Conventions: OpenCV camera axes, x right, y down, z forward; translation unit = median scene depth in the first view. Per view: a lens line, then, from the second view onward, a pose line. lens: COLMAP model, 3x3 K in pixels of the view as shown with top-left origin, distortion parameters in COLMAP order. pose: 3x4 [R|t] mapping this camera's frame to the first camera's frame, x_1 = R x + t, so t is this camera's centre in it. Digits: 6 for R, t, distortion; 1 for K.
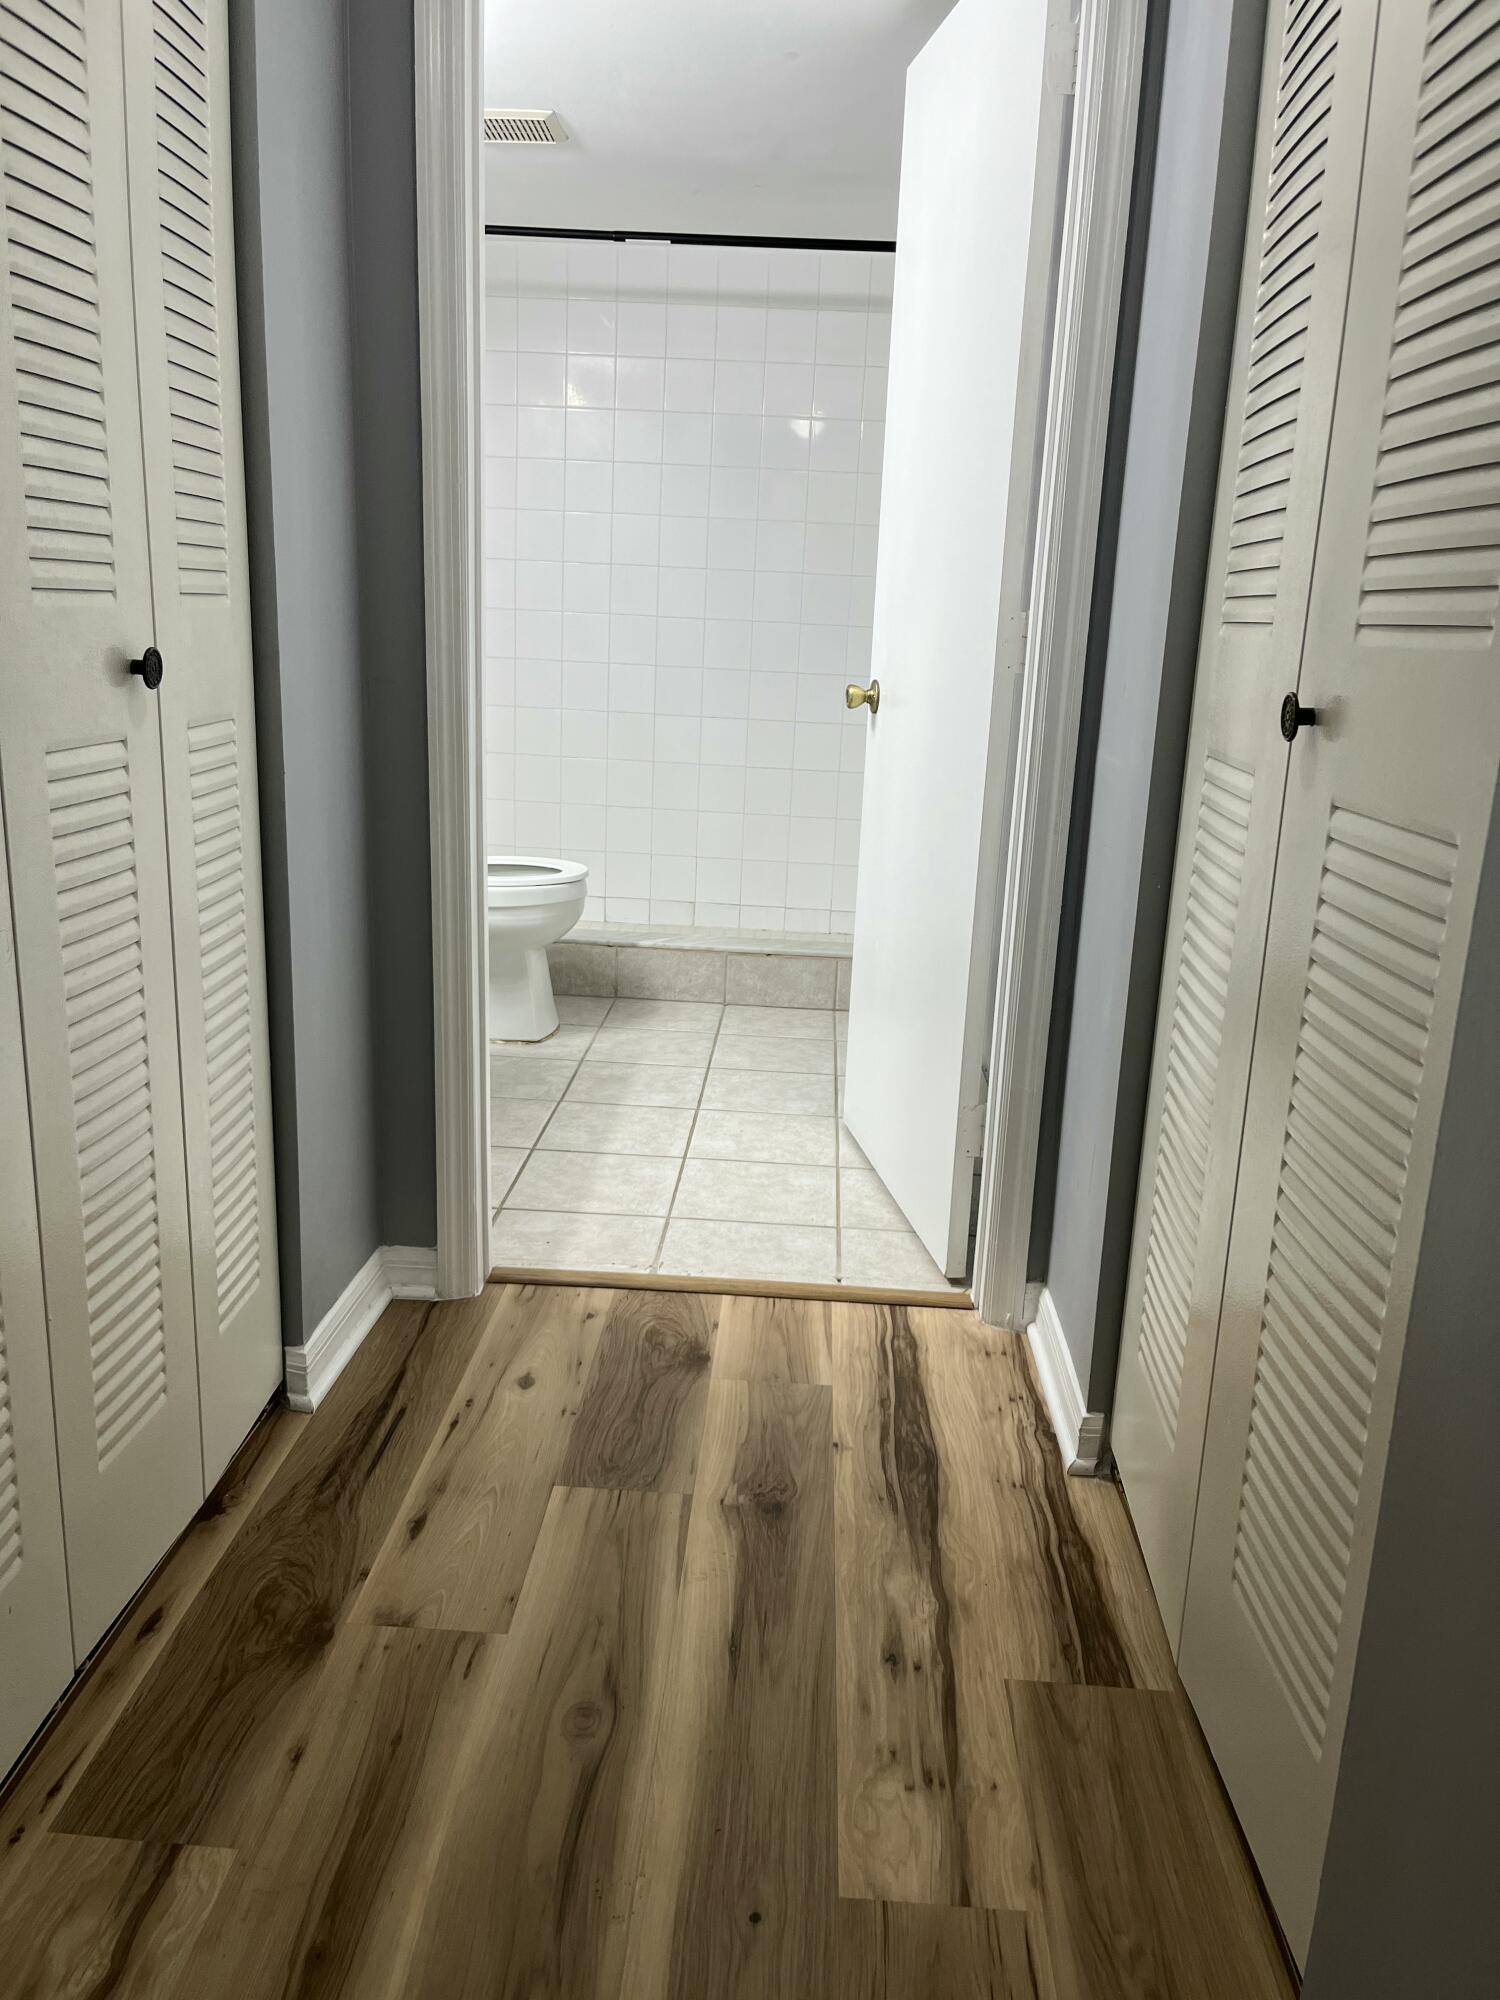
lens RADIAL K [[1507.9, 0, 750.1], [0, 1507.9, 1000.5], [0, 0, 1]] dist [0.032894, -0.008159]
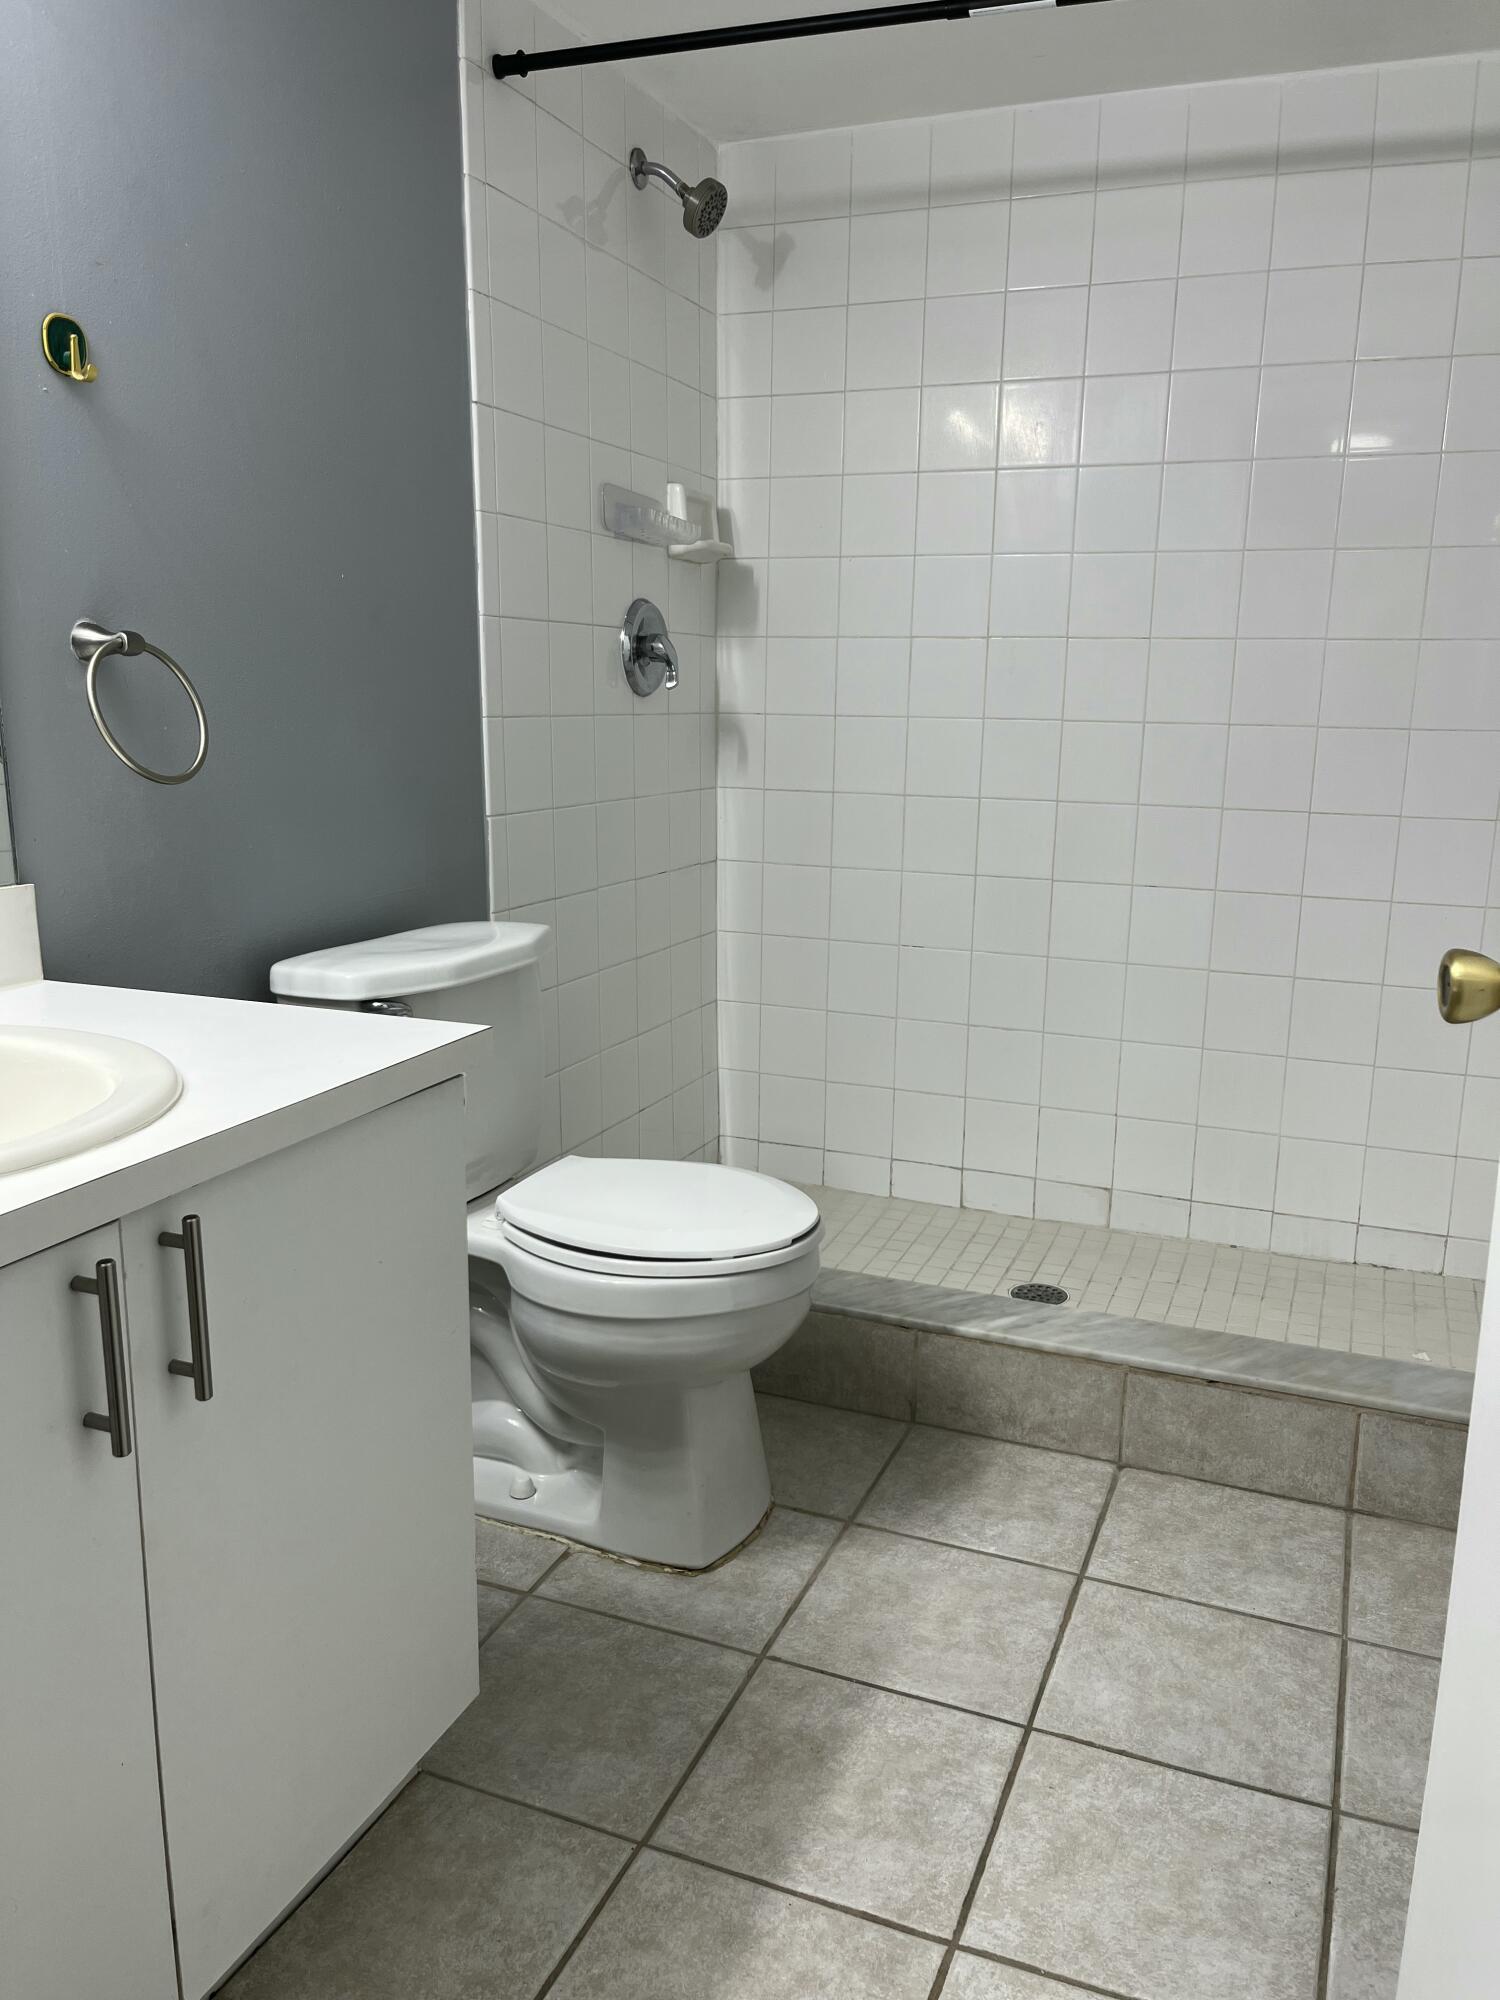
lens RADIAL K [[1507.9, 0, 750.7], [0, 1507.9, 1000.3], [0, 0, 1]] dist [0.032894, -0.008159]
pose [[0.941258, 0.039926, -0.335318, 0.032082], [-0.059094, 0.997138, -0.047153, -0.124717], [0.332476, 0.064199, 0.940924, 0.465465]]
